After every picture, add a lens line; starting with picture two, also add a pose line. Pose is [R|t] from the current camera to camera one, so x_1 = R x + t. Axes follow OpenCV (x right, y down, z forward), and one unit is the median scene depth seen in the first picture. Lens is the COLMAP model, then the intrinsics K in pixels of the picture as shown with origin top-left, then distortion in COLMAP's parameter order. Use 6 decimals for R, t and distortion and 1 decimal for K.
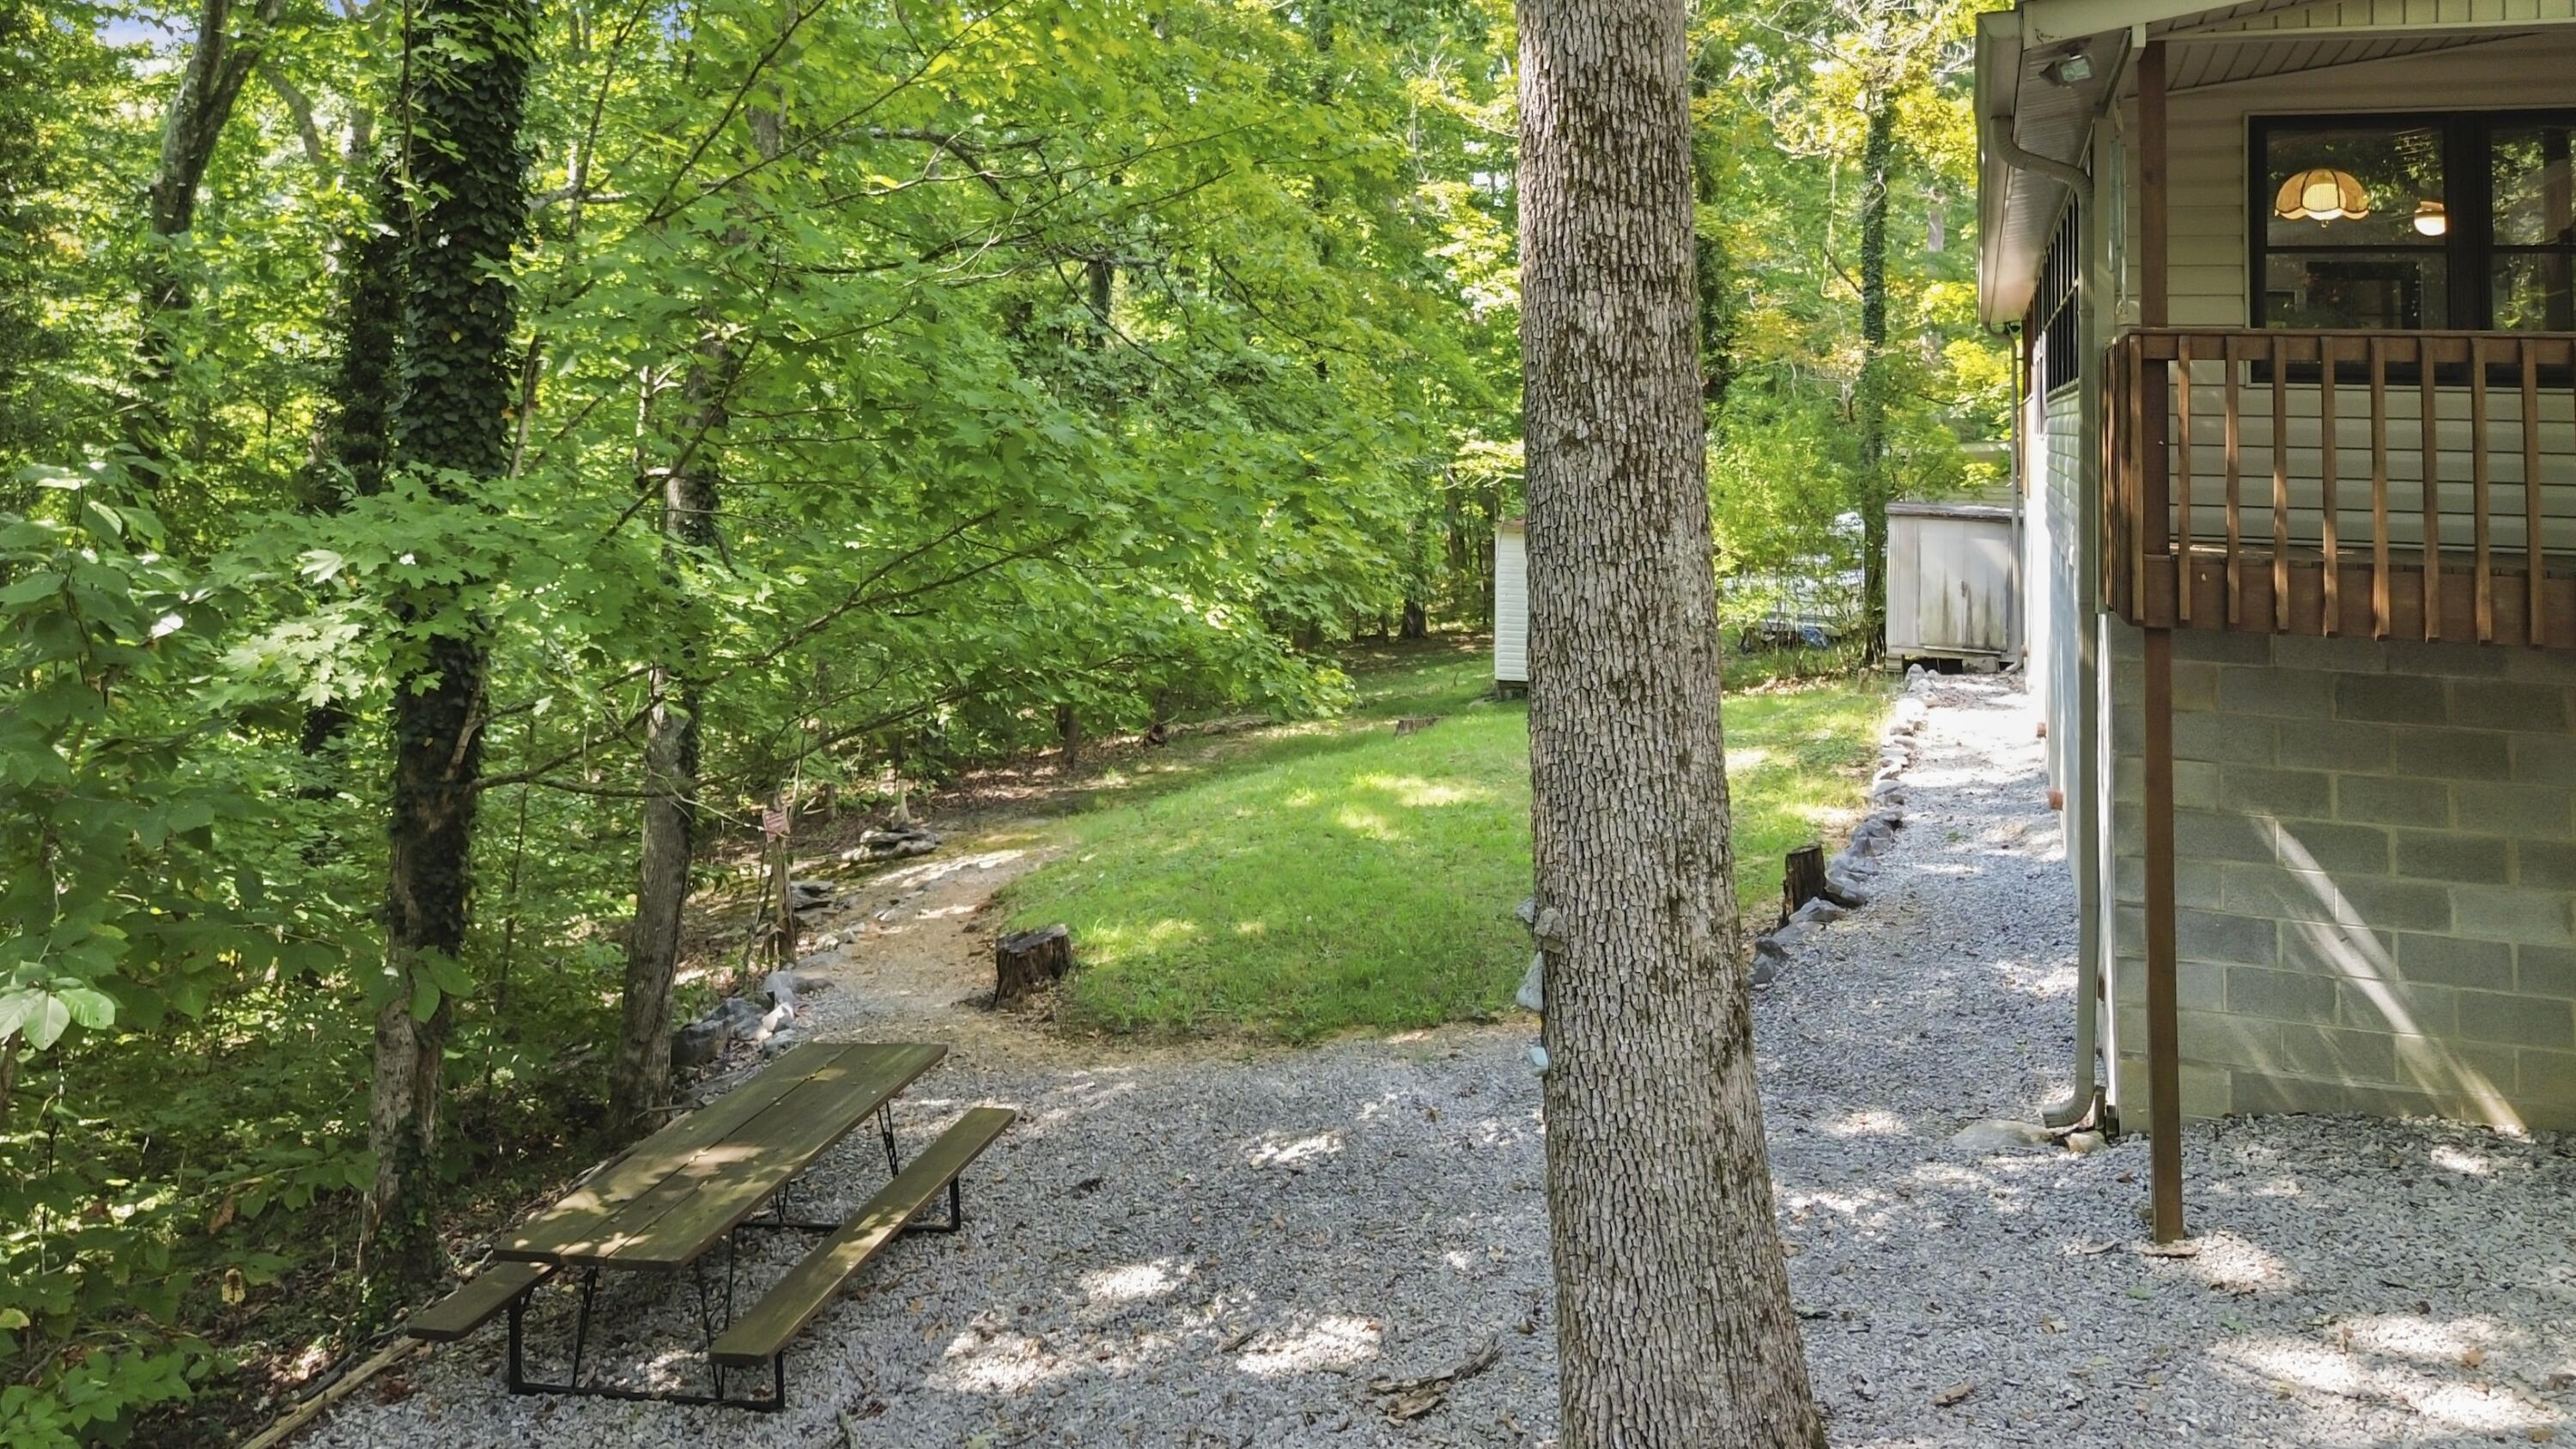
lens RADIAL K [[1900.1, 0, 1202.2], [0, 1900.1, 724.1], [0, 0, 1]] dist [0.046549, -0.025148]
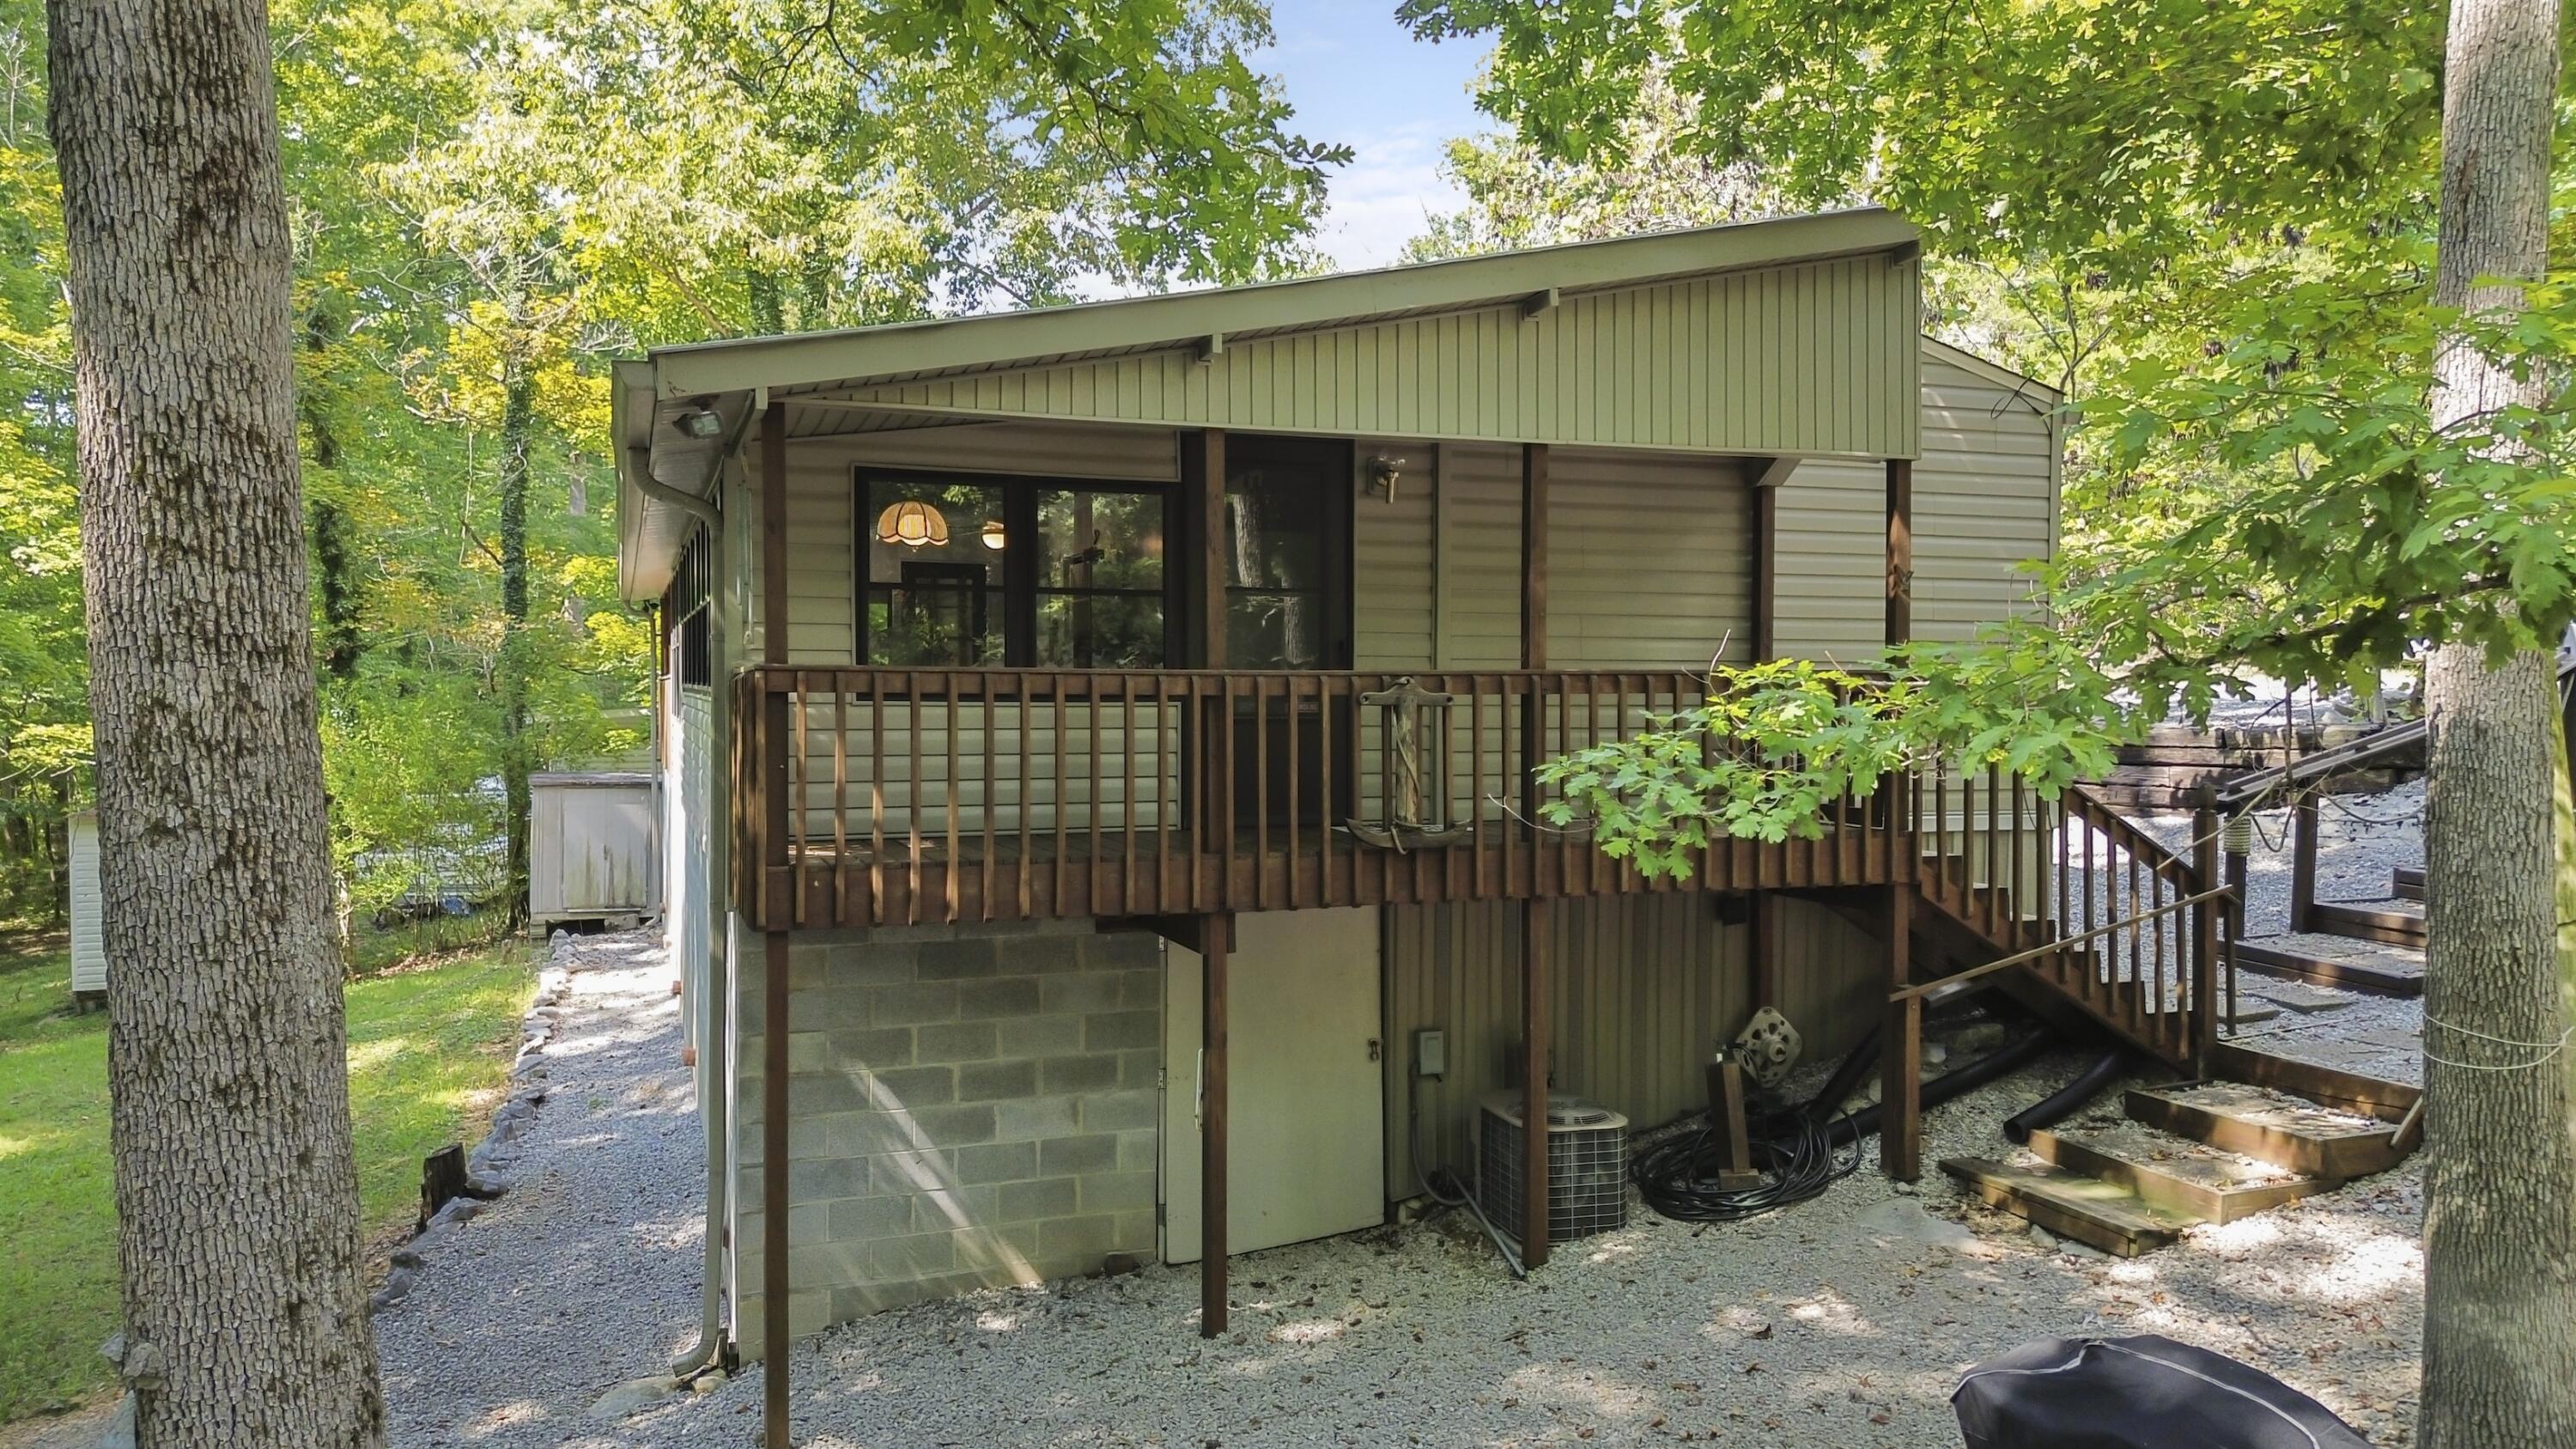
lens RADIAL K [[1900.1, 0, 1202.2], [0, 1900.1, 724.1], [0, 0, 1]] dist [0.046549, -0.025148]
pose [[0.783865, -0.037397, 0.619804, 0.021987], [-0.033452, 0.994192, 0.102293, -0.277016], [-0.620030, -0.100918, 0.778061, 0.022745]]
